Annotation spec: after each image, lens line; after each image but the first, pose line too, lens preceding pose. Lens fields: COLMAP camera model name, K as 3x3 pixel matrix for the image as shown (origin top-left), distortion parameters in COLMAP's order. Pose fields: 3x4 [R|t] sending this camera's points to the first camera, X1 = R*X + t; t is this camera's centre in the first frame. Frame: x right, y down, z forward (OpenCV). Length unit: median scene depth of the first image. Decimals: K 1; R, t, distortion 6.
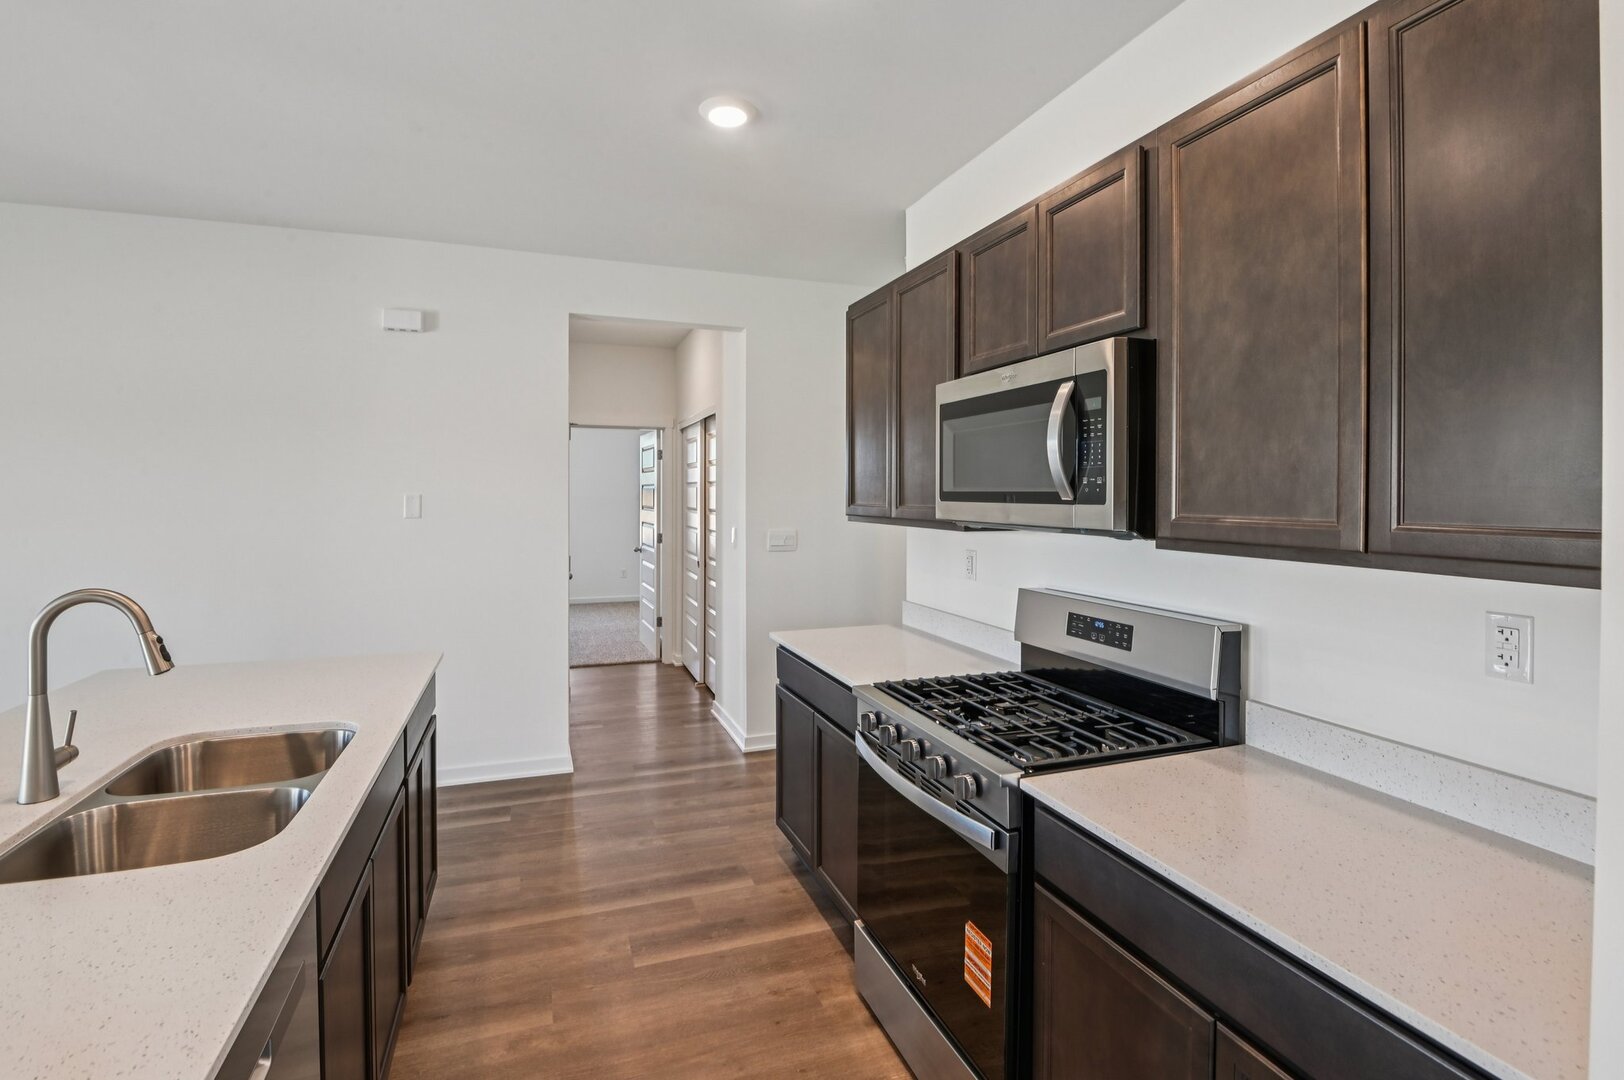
lens RADIAL K [[754.0, 0, 805.2], [0, 754.0, 496.7], [0, 0, 1]] dist [-0.014982, -0.001112]
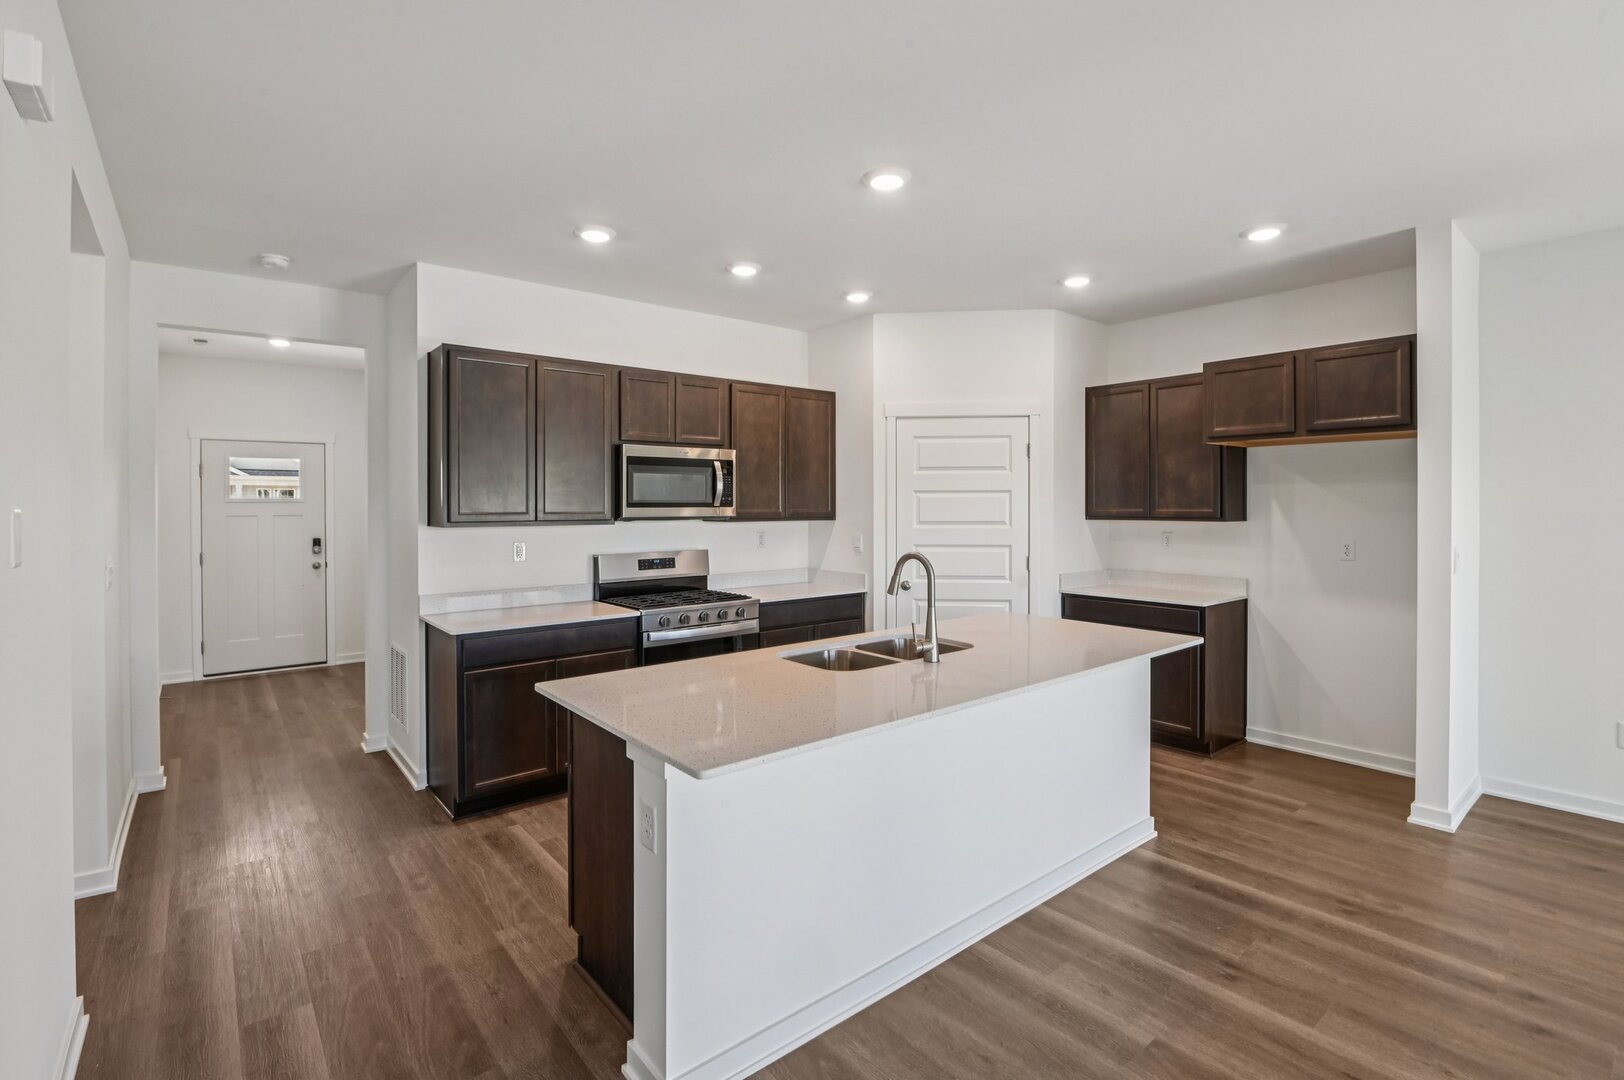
lens RADIAL K [[754.0, 0, 805.2], [0, 754.0, 496.7], [0, 0, 1]] dist [-0.014982, -0.001112]
pose [[-0.333065, 0.006466, 0.942882, -1.720783], [0.004689, 0.999975, -0.005201, -0.009193], [-0.942892, 0.002689, -0.333088, 1.207936]]
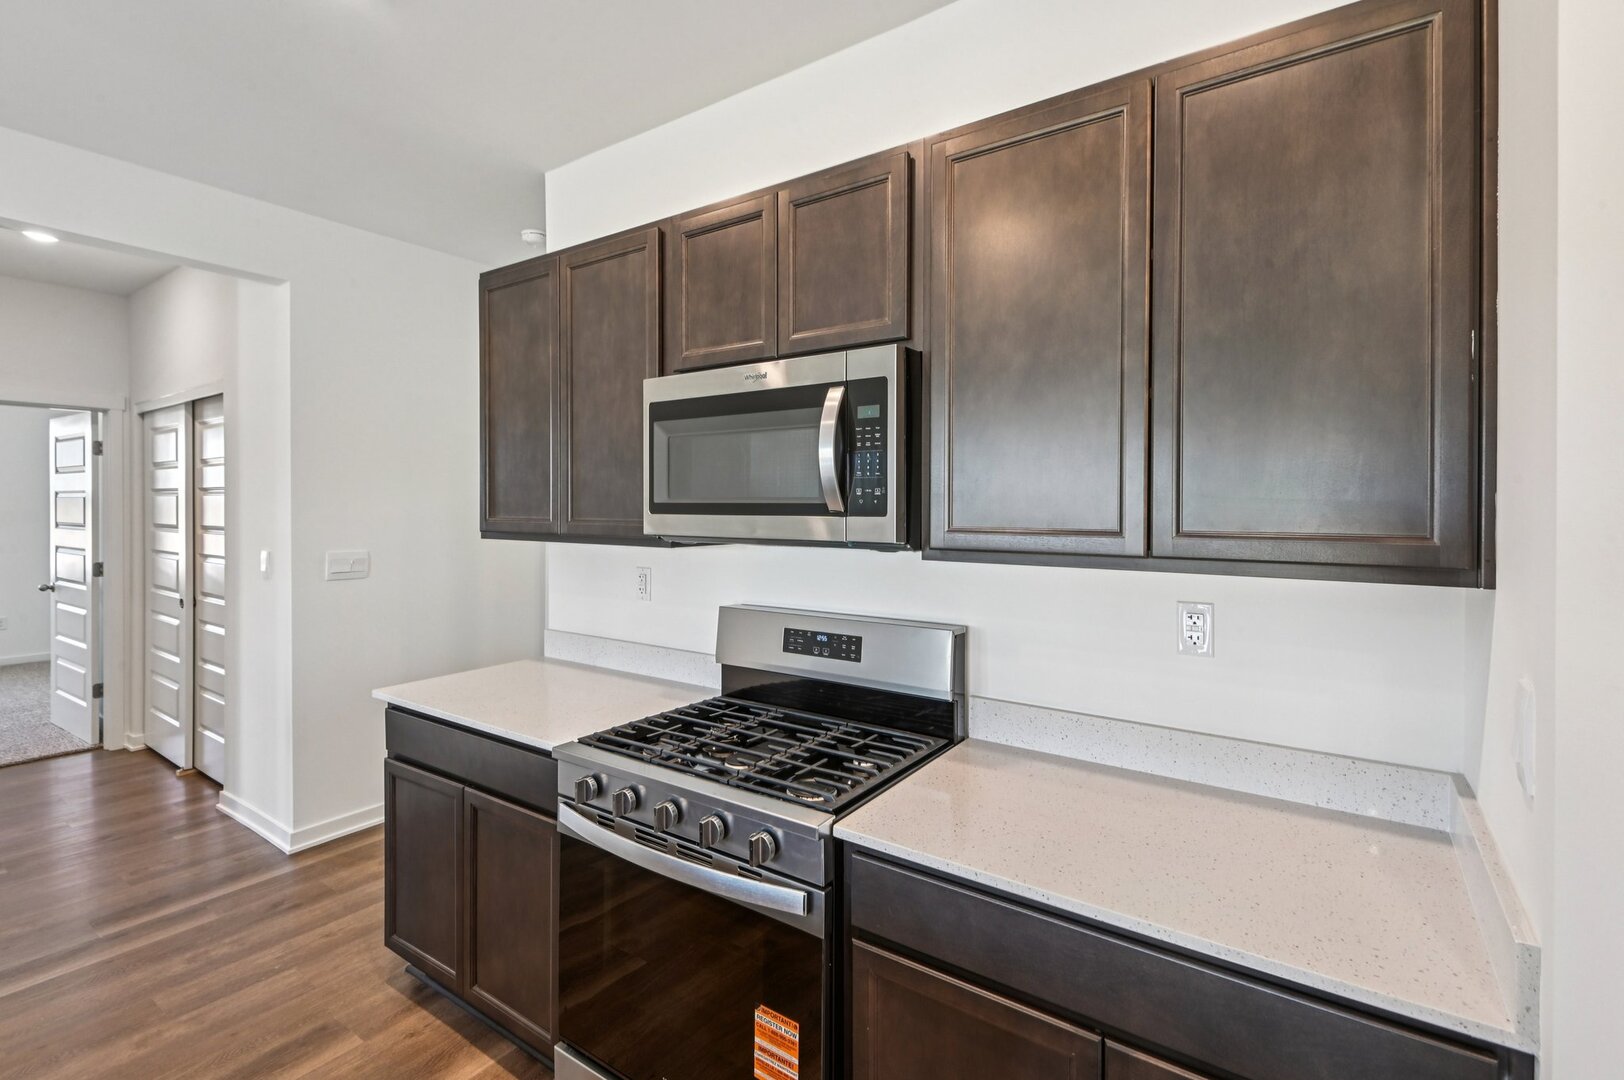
lens RADIAL K [[739.1, 0, 804.9], [0, 739.1, 507.1], [0, 0, 1]] dist [0.022102, -0.011634]
pose [[0.817934, -0.002443, 0.575307, -0.165591], [0.002578, 0.999997, 0.000580, -0.001872], [-0.575307, 0.001009, 0.817937, 0.200682]]
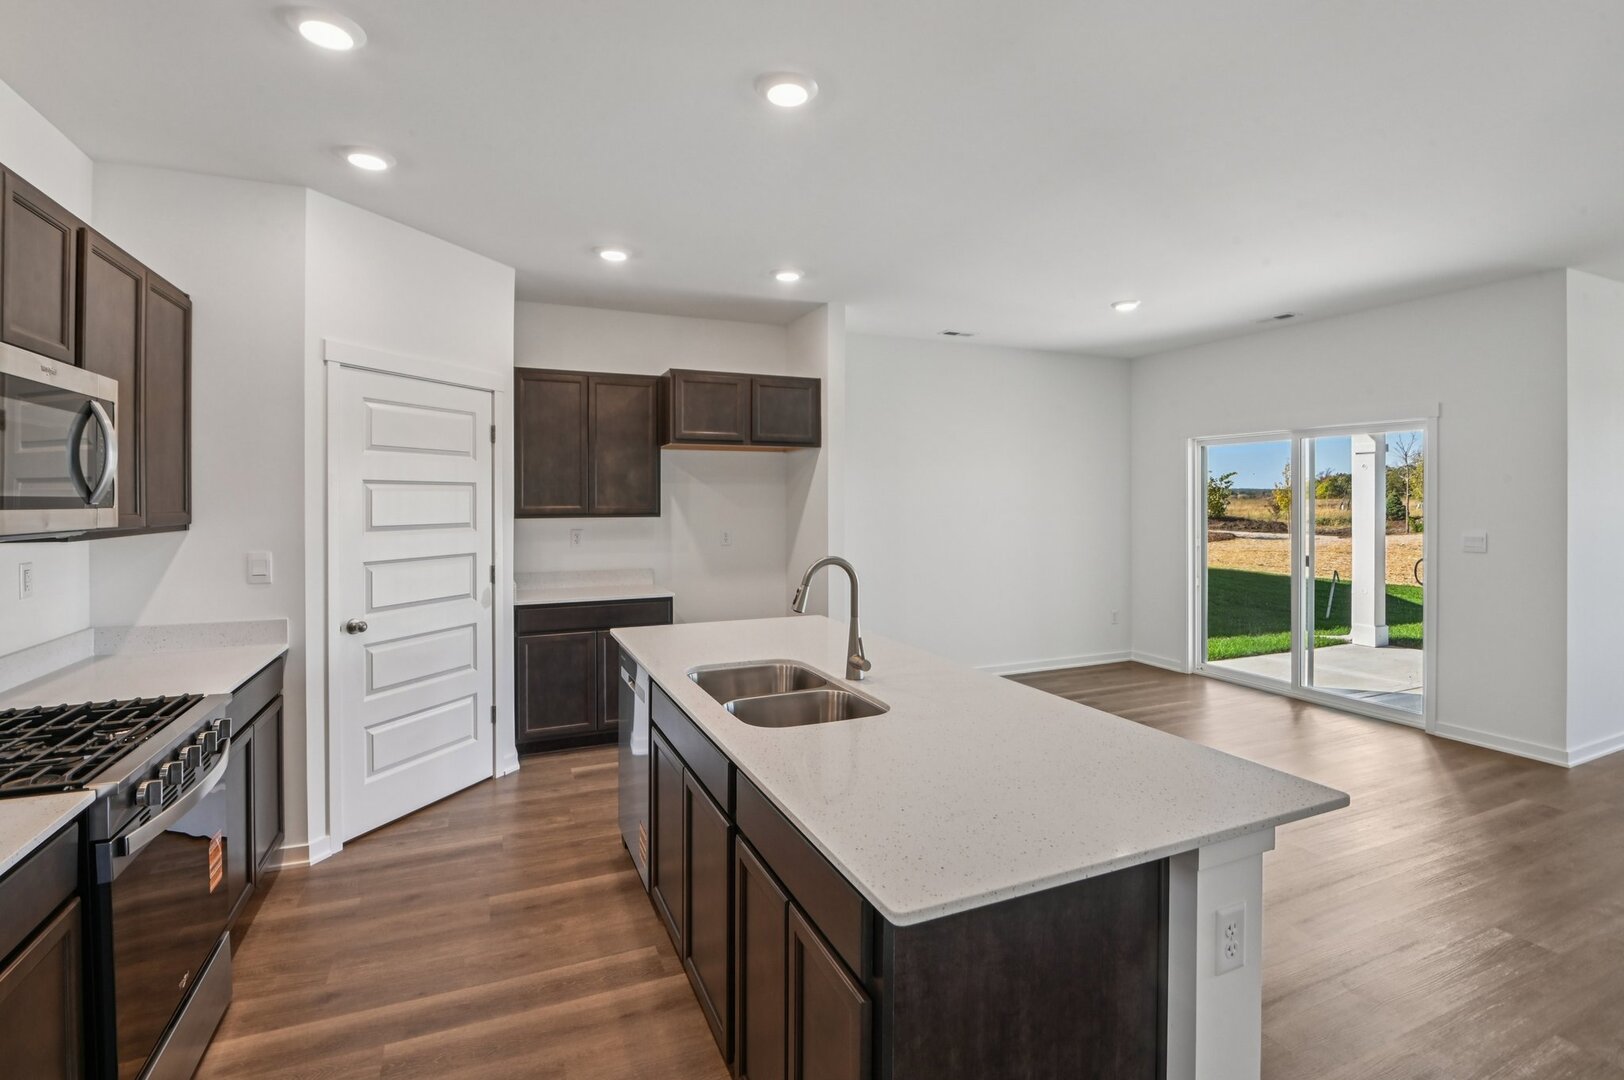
lens RADIAL K [[739.1, 0, 804.9], [0, 739.1, 507.1], [0, 0, 1]] dist [0.022102, -0.011634]
pose [[-0.999054, 0.000051, -0.043488, -0.533469], [-0.000547, 0.999905, 0.013747, -0.006098], [0.043485, 0.013758, -0.998959, 1.633315]]
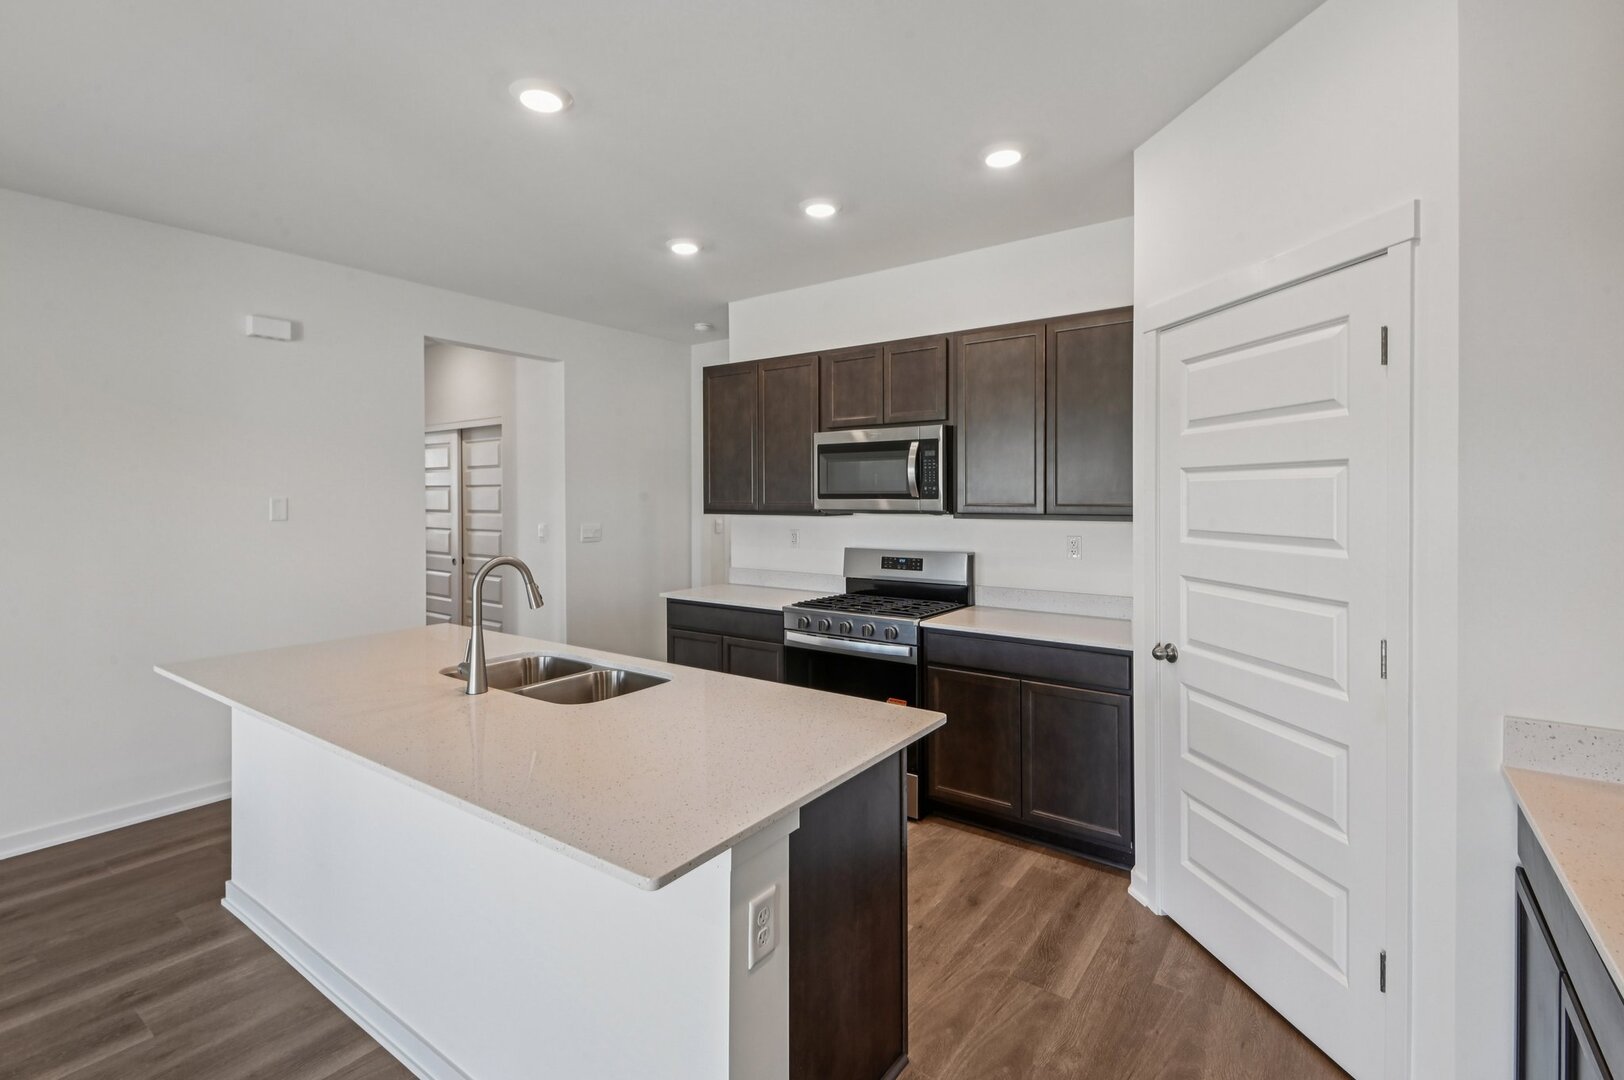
lens RADIAL K [[739.1, 0, 804.9], [0, 739.1, 507.1], [0, 0, 1]] dist [0.022102, -0.011634]
pose [[0.826755, -0.013533, 0.562400, -0.824903], [0.006952, 0.999880, 0.013841, 0.000499], [-0.562520, -0.007533, 0.826750, -0.419227]]
